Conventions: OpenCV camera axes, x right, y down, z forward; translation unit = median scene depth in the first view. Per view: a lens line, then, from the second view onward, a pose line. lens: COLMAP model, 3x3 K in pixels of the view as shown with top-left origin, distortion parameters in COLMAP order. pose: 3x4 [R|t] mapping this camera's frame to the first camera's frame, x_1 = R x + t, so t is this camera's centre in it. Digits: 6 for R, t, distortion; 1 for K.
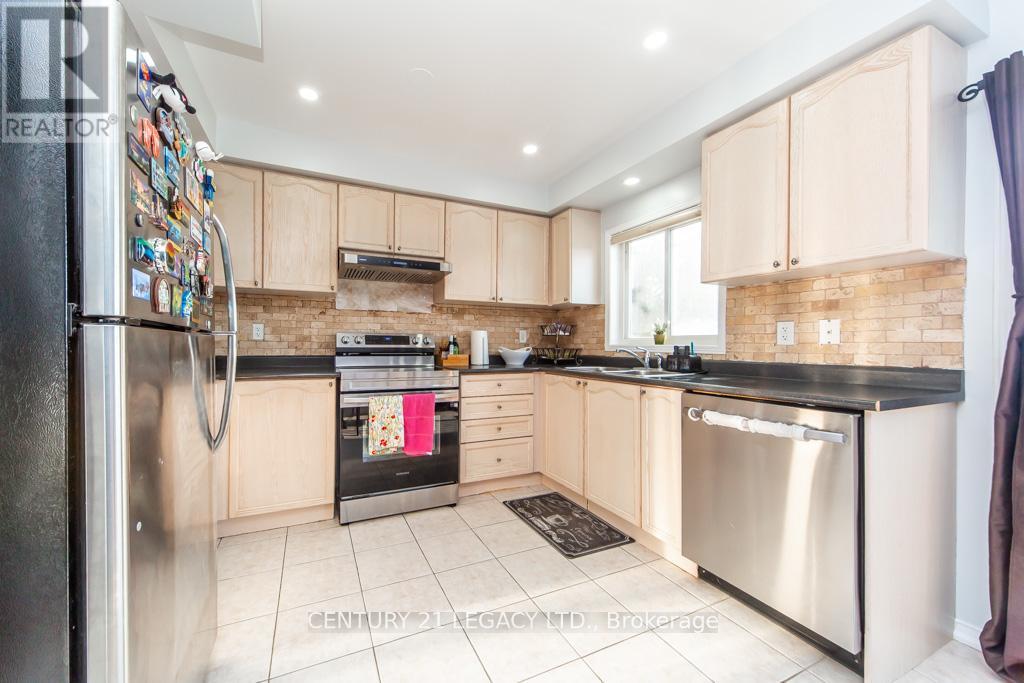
lens RADIAL K [[377.3, 0, 477.9], [0, 377.3, 348.3], [0, 0, 1]] dist [-0.000749, -0.000012]
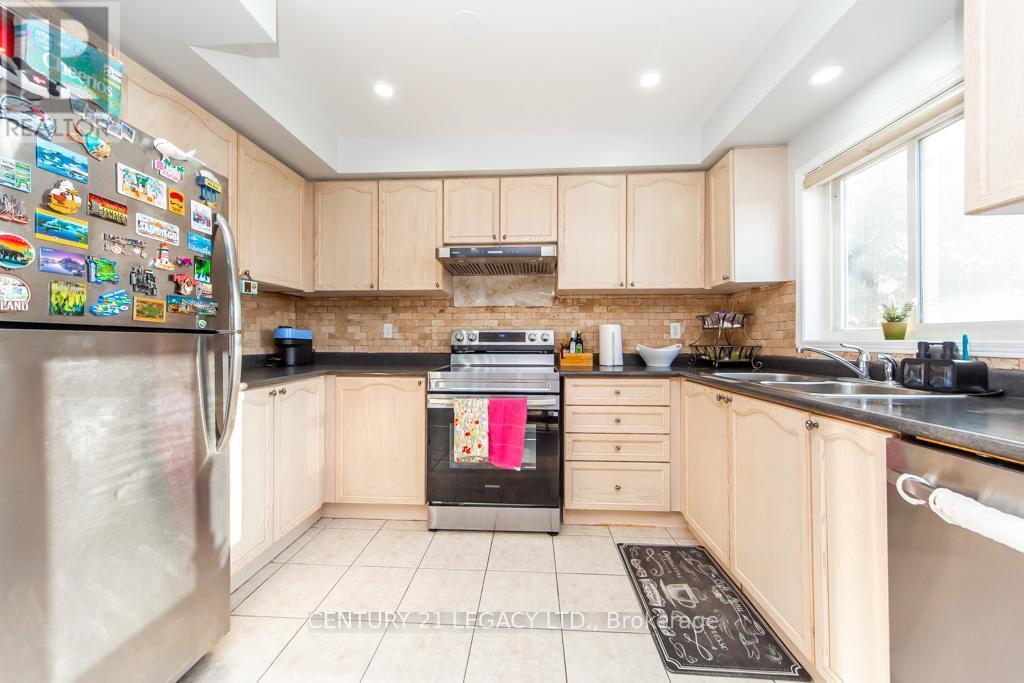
lens RADIAL K [[359.7, 0, 512.7], [0, 359.7, 342.1], [0, 0, 1]] dist [0.001195, -0.000047]
pose [[0.890252, -0.004509, -0.455446, 0.208396], [0.001050, 0.999969, -0.007849, -0.002590], [0.455467, 0.006509, 0.890229, 0.233976]]
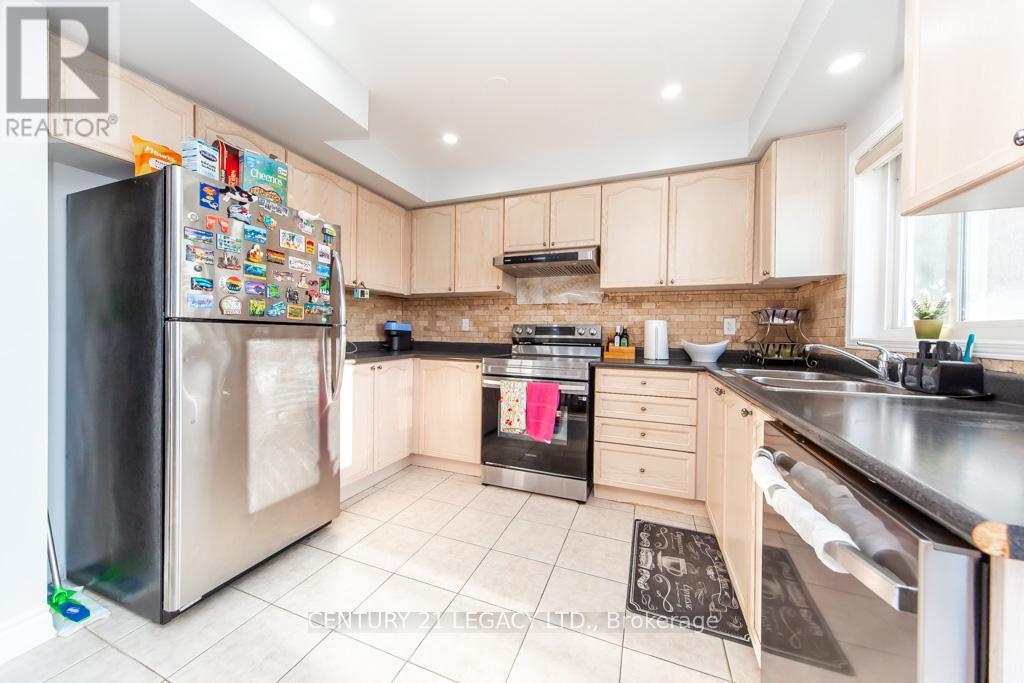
lens RADIAL K [[354.7, 0, 512.0], [0, 354.7, 341.5], [0, 0, 1]] dist [0.000452, 0.000015]
pose [[0.704627, 0.020618, -0.709279, 0.422218], [-0.017599, 0.999778, 0.011578, -0.001741], [0.709360, 0.004325, 0.704833, 0.223875]]
